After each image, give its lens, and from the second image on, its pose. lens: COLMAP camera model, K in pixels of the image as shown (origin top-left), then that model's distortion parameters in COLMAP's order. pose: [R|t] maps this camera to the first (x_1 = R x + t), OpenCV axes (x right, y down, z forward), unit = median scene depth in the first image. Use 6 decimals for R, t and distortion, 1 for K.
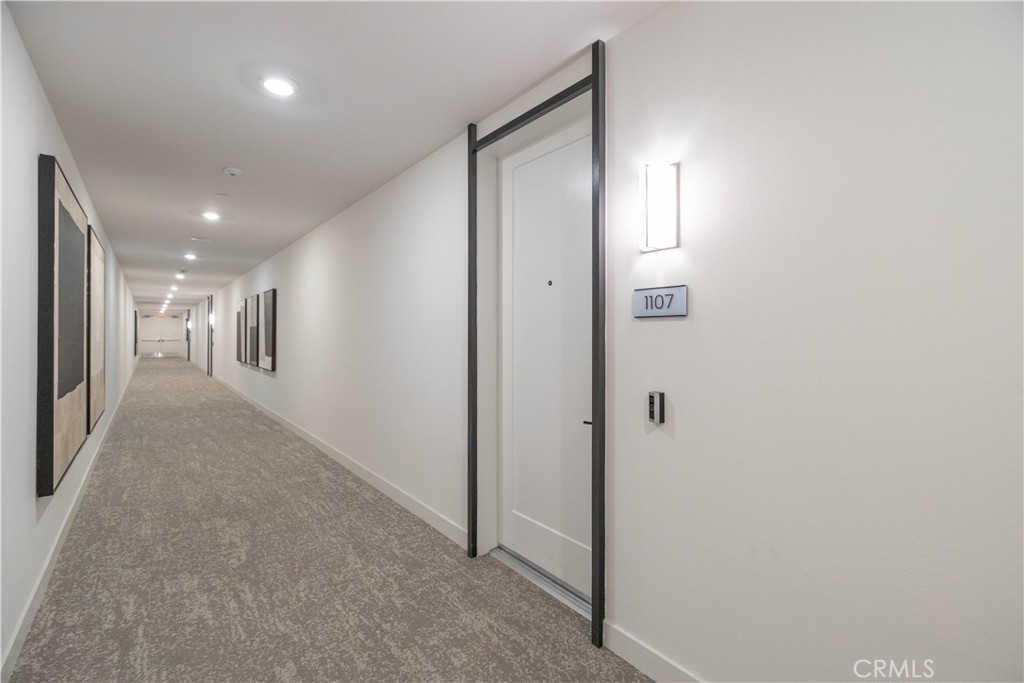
lens RADIAL K [[436.3, 0, 509.4], [0, 436.3, 338.3], [0, 0, 1]] dist [0.000273, -0.000063]
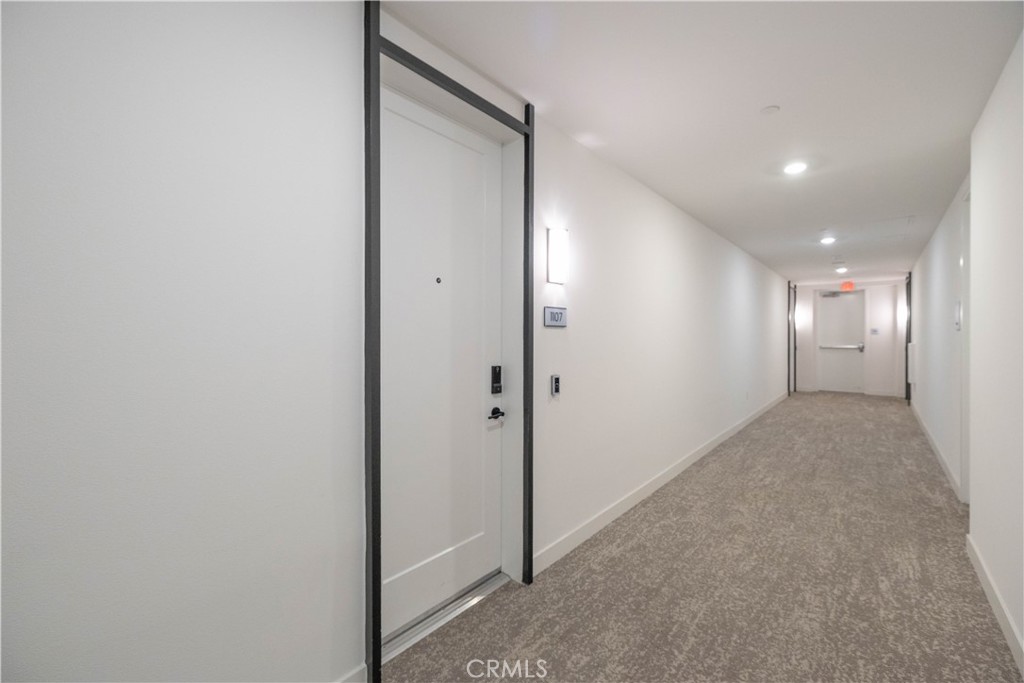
lens RADIAL K [[465.7, 0, 512.0], [0, 465.7, 341.5], [0, 0, 1]] dist [0.061520, 0.000059]
pose [[-0.206475, -0.013807, 0.978355, -1.128146], [0.004804, 0.999874, 0.015124, -0.018456], [-0.978440, 0.007823, -0.206382, 1.339774]]
